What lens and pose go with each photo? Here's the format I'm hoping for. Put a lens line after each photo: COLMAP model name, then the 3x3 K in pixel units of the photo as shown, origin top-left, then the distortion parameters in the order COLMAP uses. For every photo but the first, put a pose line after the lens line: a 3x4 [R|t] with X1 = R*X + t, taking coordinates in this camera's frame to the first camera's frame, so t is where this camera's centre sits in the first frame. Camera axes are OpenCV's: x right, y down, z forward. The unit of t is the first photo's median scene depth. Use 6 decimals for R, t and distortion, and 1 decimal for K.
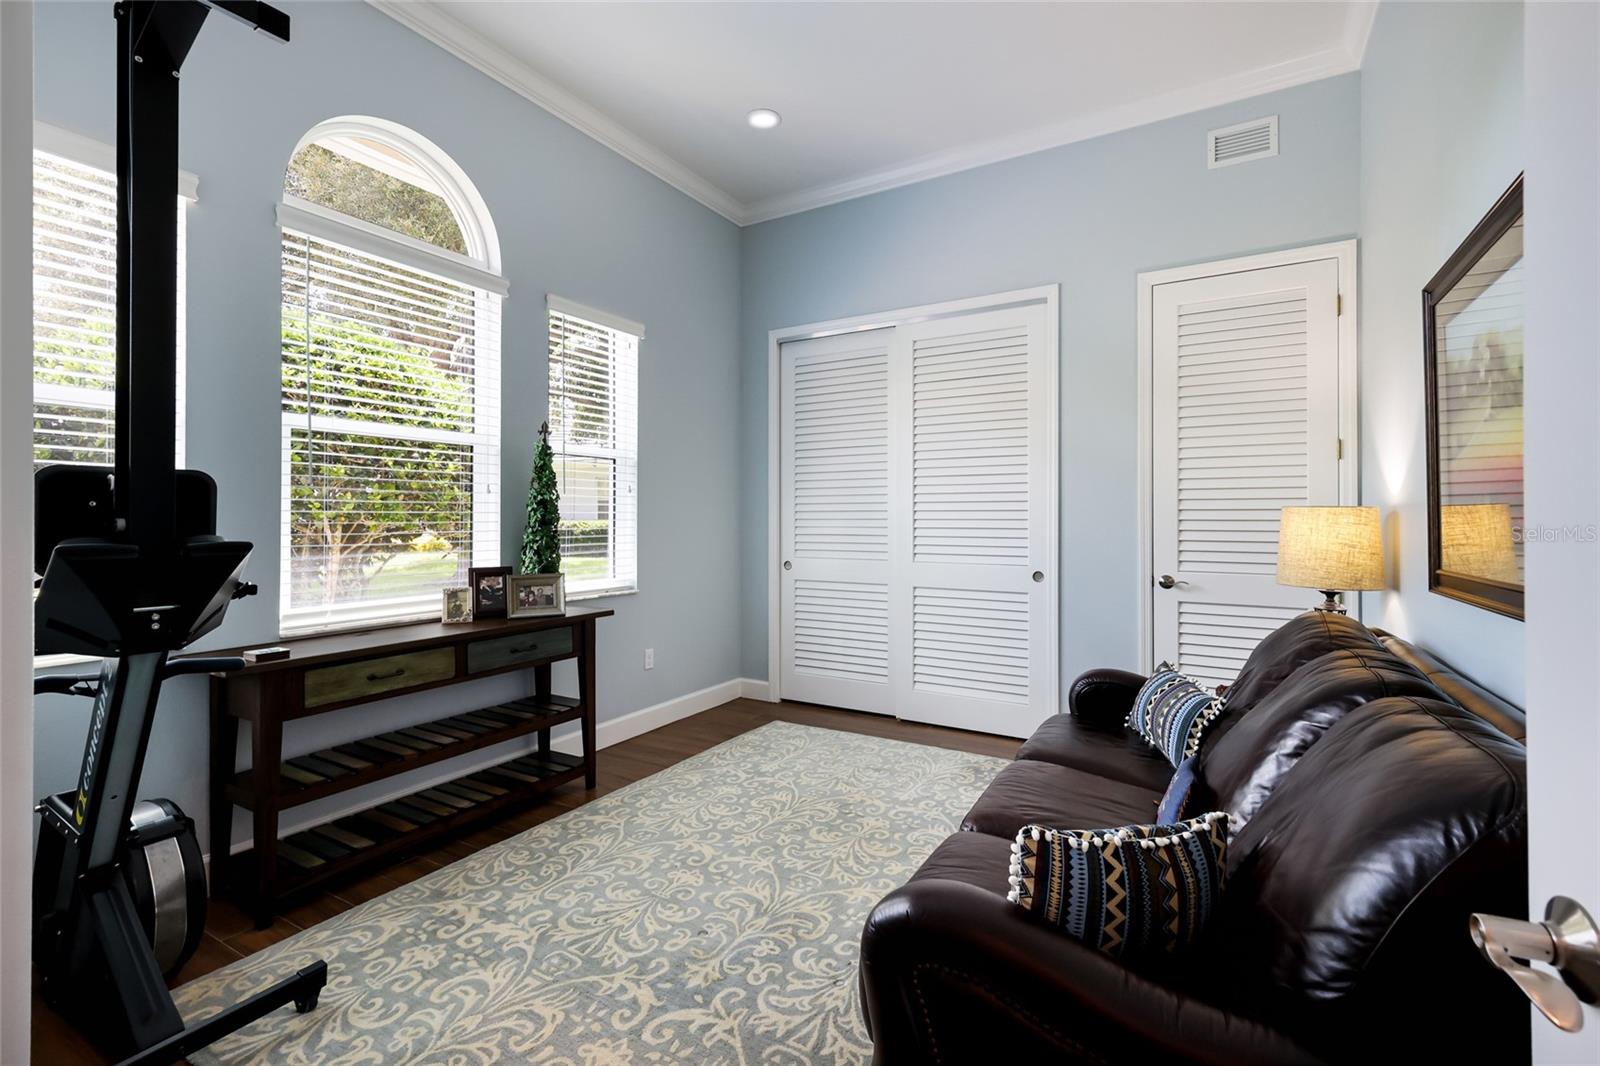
lens RADIAL K [[706.5, 0, 800.5], [0, 706.5, 525.3], [0, 0, 1]] dist [0.003663, -0.000075]
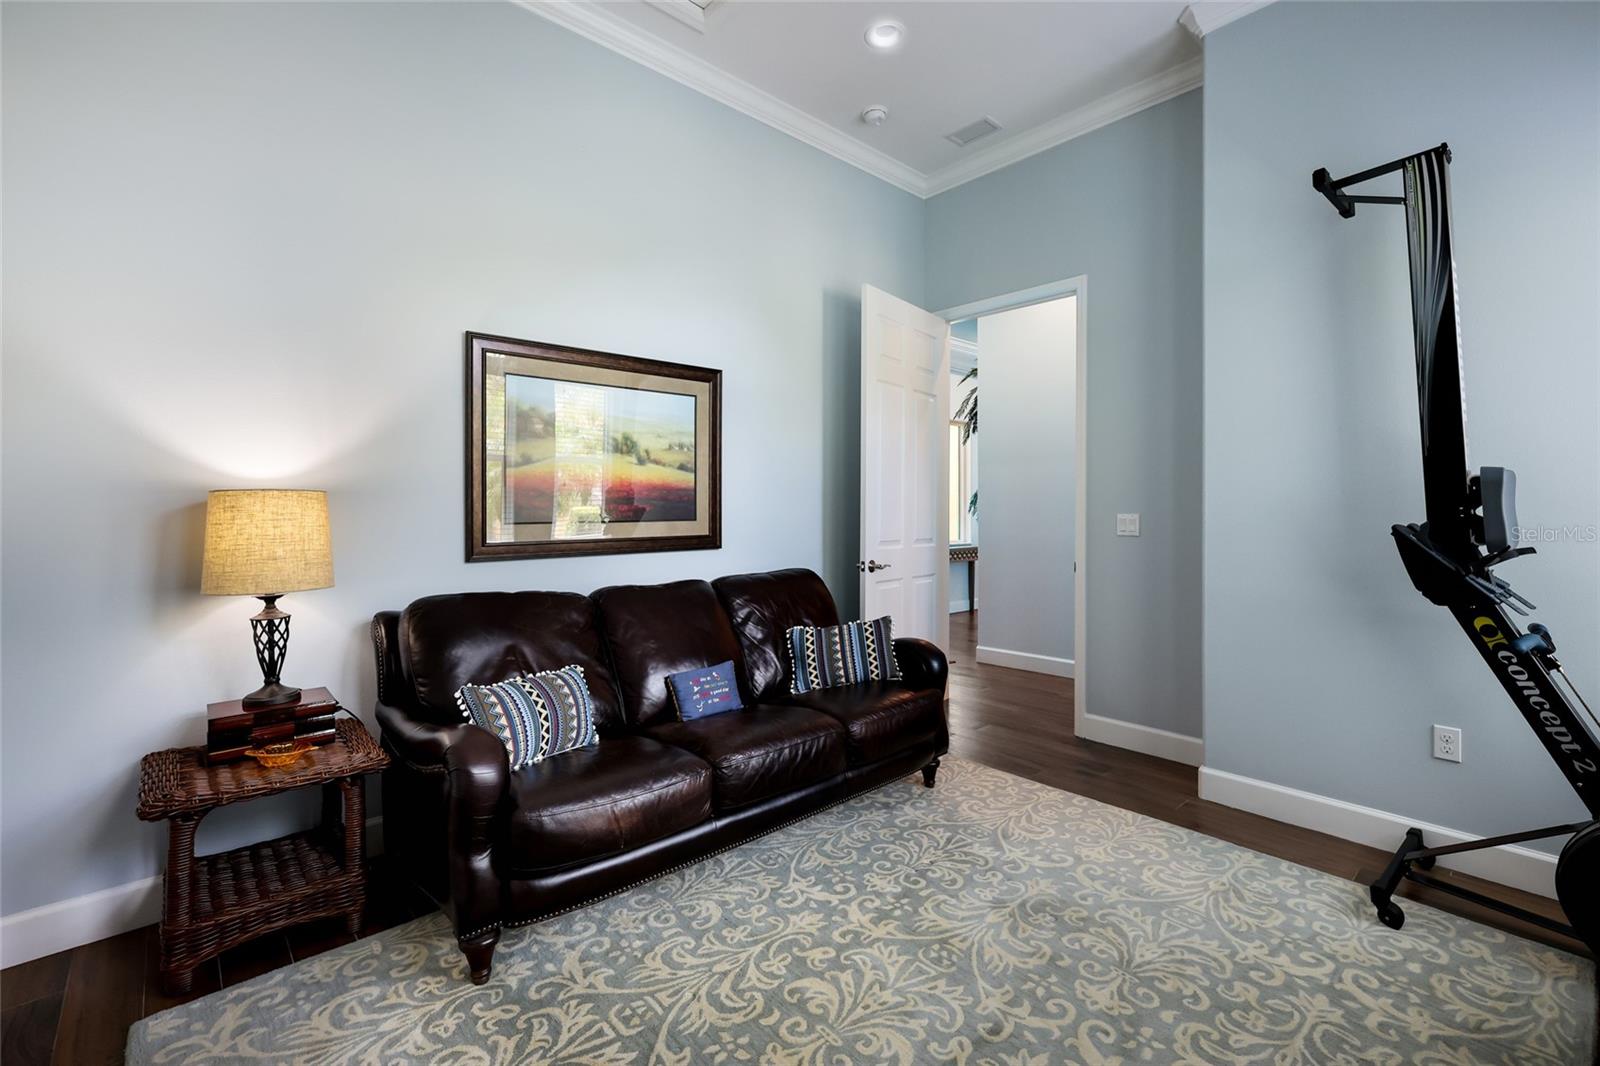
lens RADIAL K [[706.5, 0, 800.7], [0, 706.5, 528.3], [0, 0, 1]] dist [0.003663, -0.000075]
pose [[-0.955363, -0.007758, 0.295331, -0.086931], [0.000563, 0.999606, 0.028078, -0.007218], [-0.295432, 0.026991, -0.954982, 2.009988]]
